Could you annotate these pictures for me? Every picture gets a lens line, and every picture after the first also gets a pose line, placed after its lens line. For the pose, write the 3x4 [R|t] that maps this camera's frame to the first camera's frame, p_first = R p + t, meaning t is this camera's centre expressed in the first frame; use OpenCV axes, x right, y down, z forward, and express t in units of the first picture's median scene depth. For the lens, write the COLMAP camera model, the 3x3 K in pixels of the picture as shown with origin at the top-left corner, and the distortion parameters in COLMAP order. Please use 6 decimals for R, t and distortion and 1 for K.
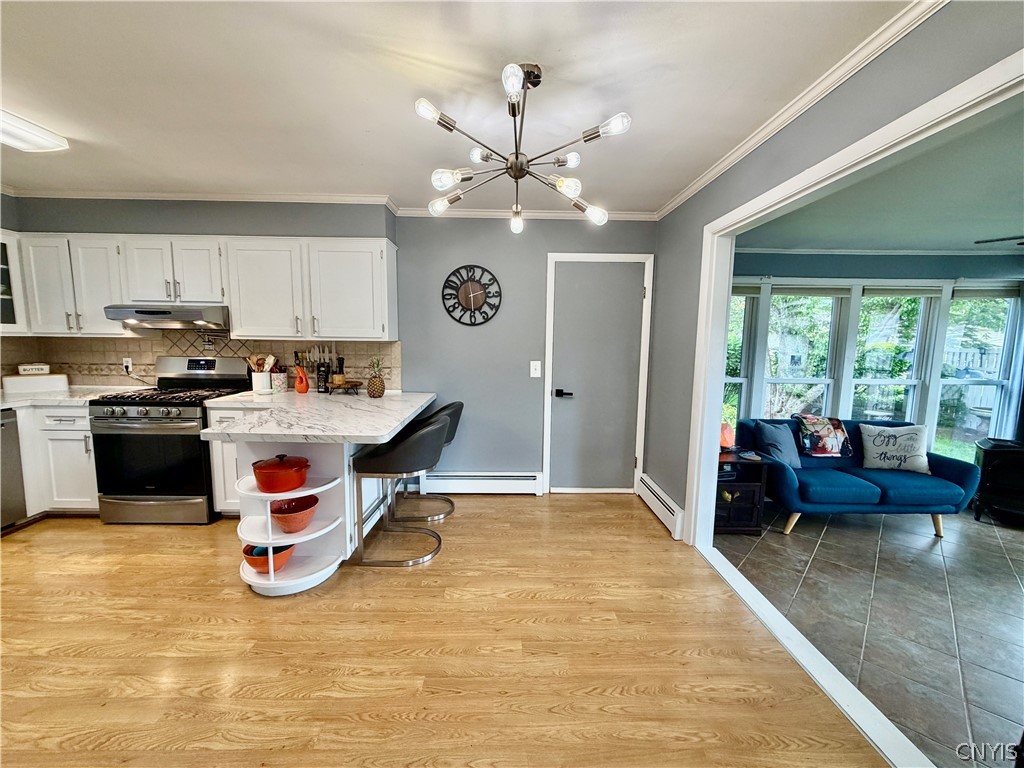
lens RADIAL K [[408.4, 0, 512.0], [0, 408.4, 384.0], [0, 0, 1]] dist [-0.000341, -0.000332]
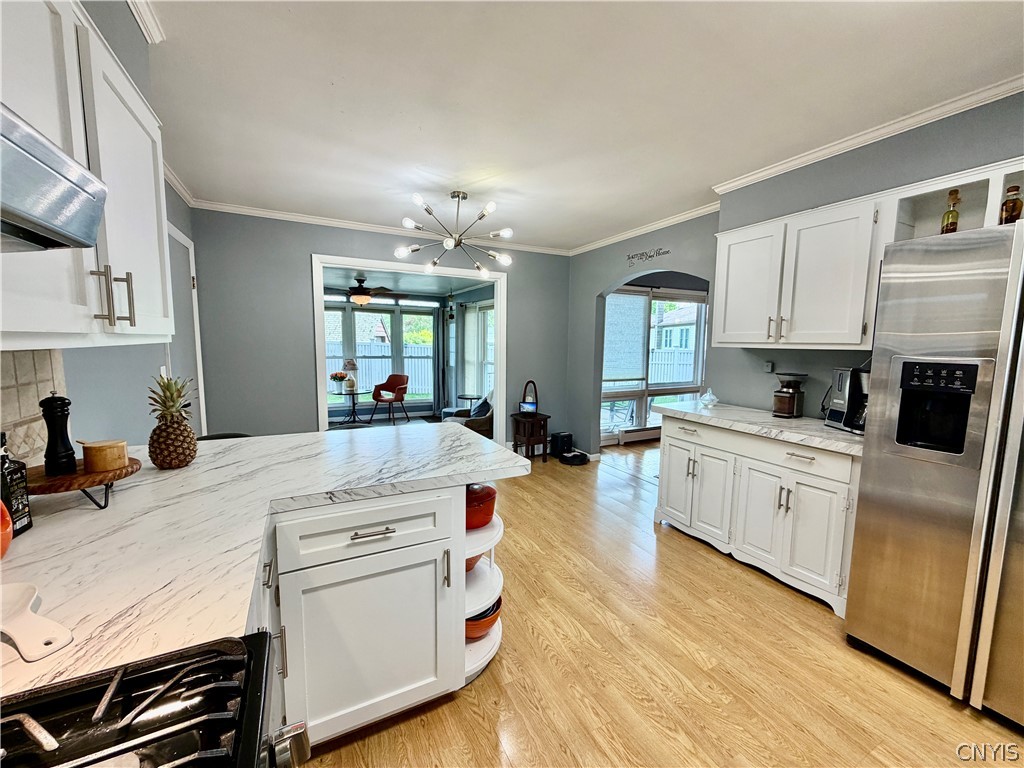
lens RADIAL K [[408.2, 0, 512.0], [0, 408.2, 384.0], [0, 0, 1]] dist [0.001402, 0.000018]
pose [[-0.444562, -0.116579, 0.888130, -0.853488], [0.081057, 0.982191, 0.169500, -0.100574], [-0.892073, 0.147342, -0.427195, 0.805189]]
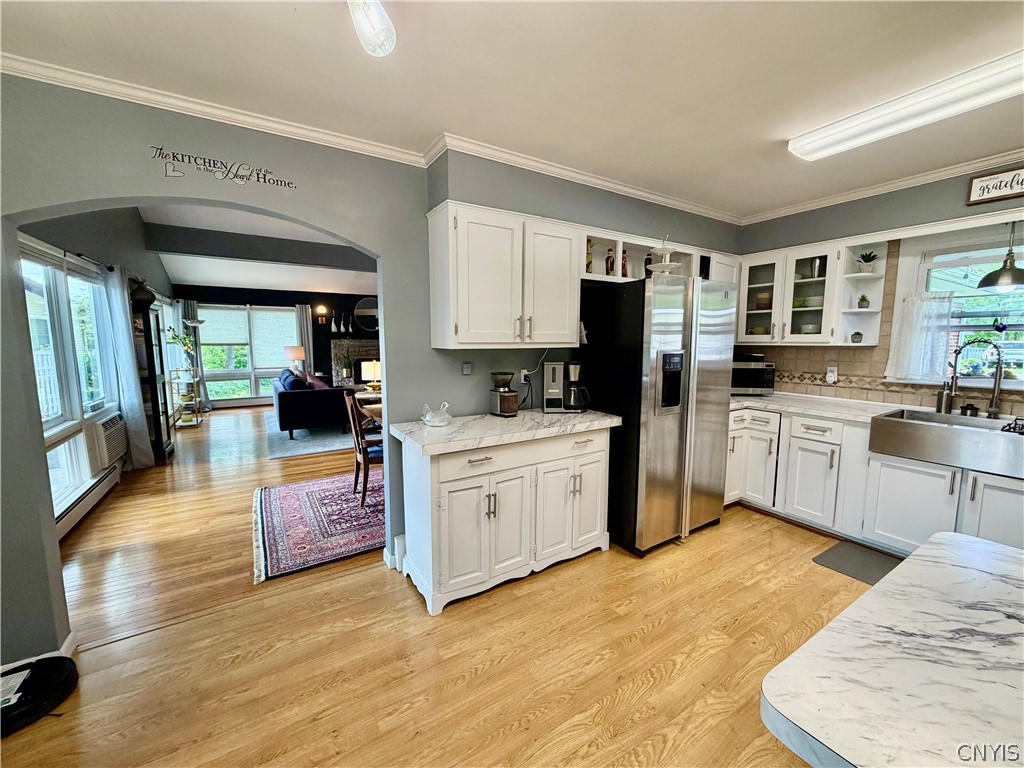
lens RADIAL K [[407.6, 0, 512.0], [0, 407.6, 384.0], [0, 0, 1]] dist [0.000712, -0.000107]
pose [[-0.856170, 0.040295, -0.515120, -0.015240], [-0.072537, 0.977708, 0.197043, -0.079724], [0.511577, 0.206068, -0.834161, 0.665426]]
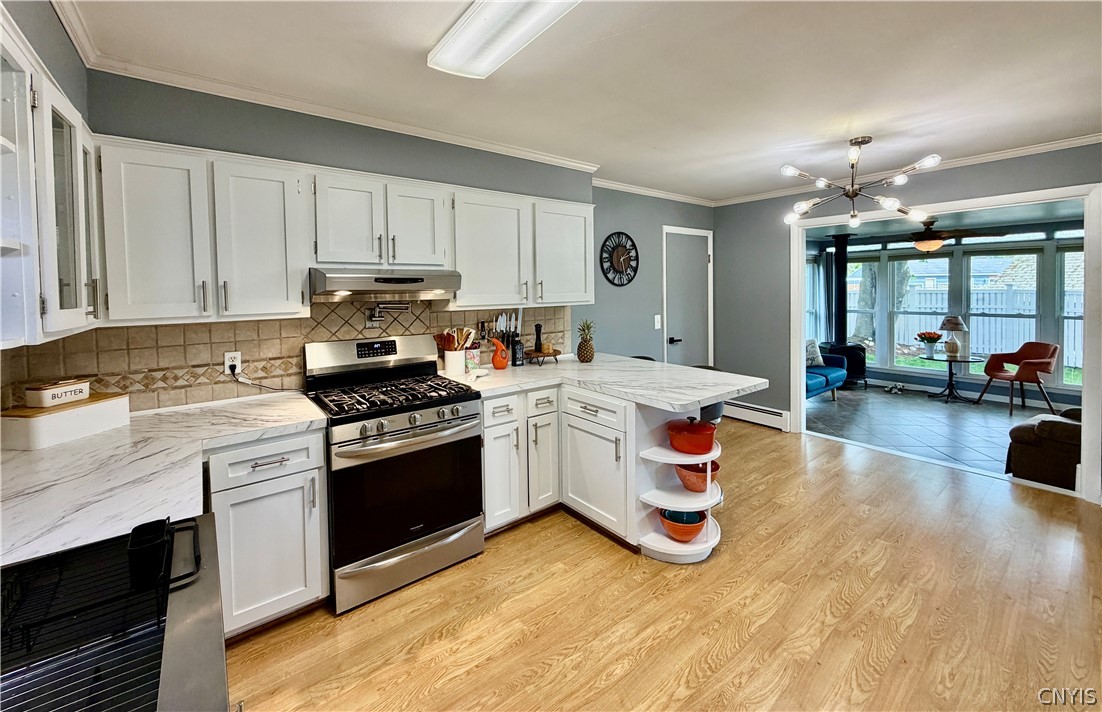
lens RADIAL K [[438.6, 0, 548.7], [0, 438.6, 298.2], [0, 0, 1]] dist [-0.000157, 0.000110]
pose [[0.796119, -0.040142, 0.603807, -0.982290], [0.094532, 0.993797, -0.058571, -0.062350], [-0.597711, 0.103708, 0.794976, 0.191782]]
